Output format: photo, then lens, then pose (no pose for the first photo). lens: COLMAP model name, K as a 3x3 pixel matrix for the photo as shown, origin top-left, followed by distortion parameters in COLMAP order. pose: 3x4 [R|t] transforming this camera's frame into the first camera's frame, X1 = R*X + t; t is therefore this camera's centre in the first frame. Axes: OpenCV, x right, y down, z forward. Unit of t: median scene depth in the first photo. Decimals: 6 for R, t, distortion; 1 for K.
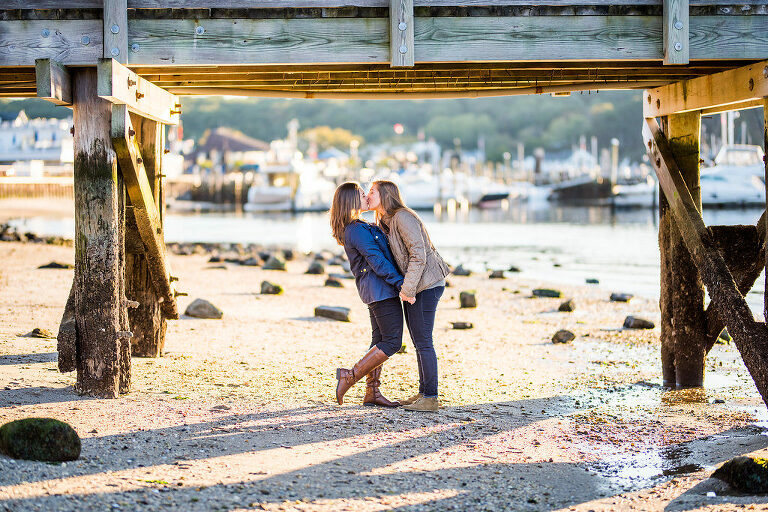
lens RADIAL K [[1886.3, 0, 384.0], [0, 1886.3, 256.0], [0, 0, 1]] dist [-0.006443, 0.143614]
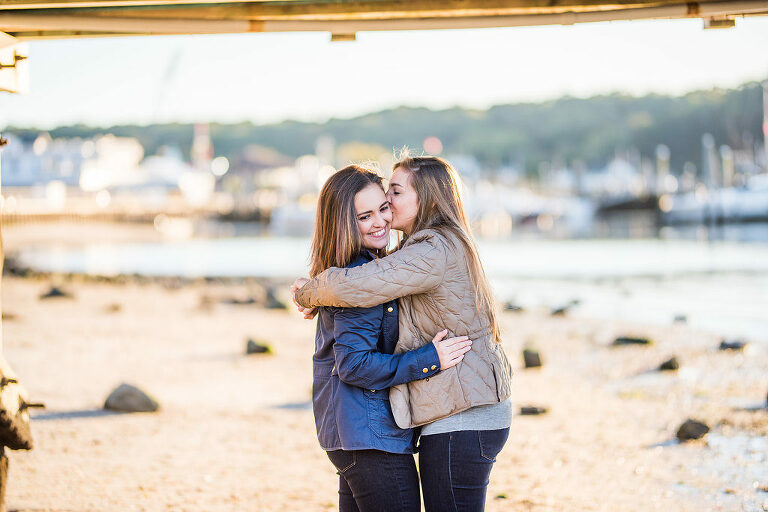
lens RADIAL K [[1886.3, 0, 384.0], [0, 1886.3, 256.0], [0, 0, 1]] dist [-0.006443, 0.143614]
pose [[0.999652, -0.019062, -0.018229, 0.001511], [0.018874, 0.999768, -0.010396, -0.006052], [0.018423, 0.010048, 0.999780, 0.184803]]
